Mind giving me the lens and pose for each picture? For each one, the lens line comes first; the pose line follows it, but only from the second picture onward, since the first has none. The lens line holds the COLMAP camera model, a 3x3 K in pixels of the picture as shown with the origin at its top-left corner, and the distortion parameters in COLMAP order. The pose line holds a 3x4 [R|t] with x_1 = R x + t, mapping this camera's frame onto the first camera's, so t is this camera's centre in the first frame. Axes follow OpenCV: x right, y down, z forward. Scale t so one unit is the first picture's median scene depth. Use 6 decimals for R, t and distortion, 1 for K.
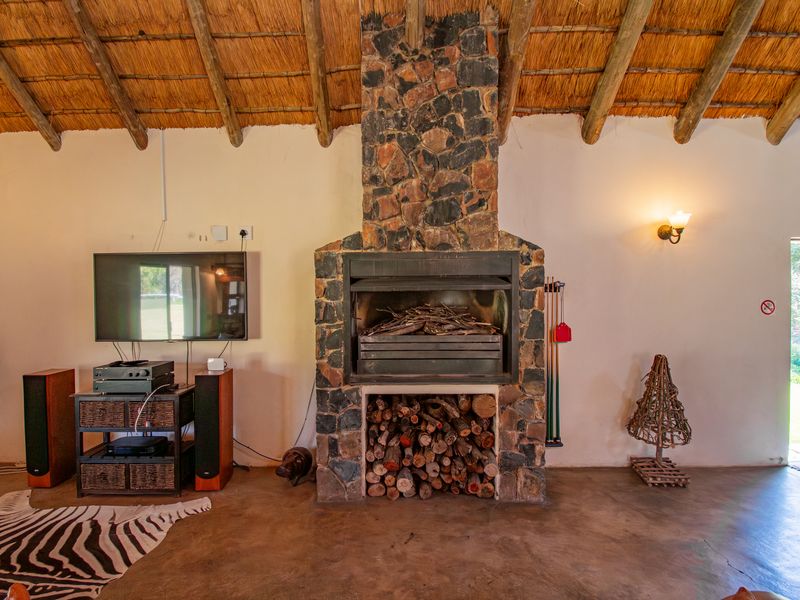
lens RADIAL K [[397.1, 0, 395.1], [0, 397.1, 303.6], [0, 0, 1]] dist [0.010889, -0.022164]
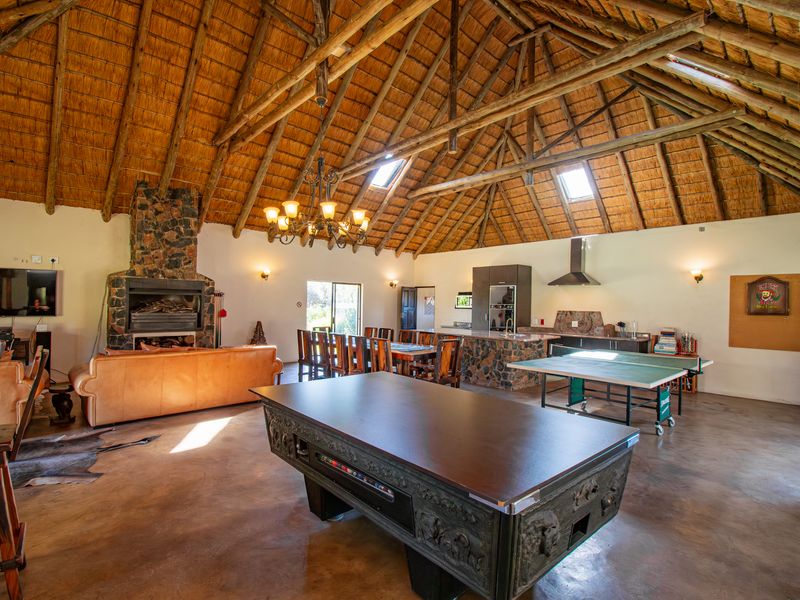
lens RADIAL K [[397.1, 0, 397.4], [0, 397.1, 306.8], [0, 0, 1]] dist [0.010889, -0.022164]
pose [[0.732380, 0.016501, 0.680696, -0.548875], [-0.018943, 0.999813, -0.003856, 0.026279], [-0.680633, -0.010071, 0.732556, -1.816251]]
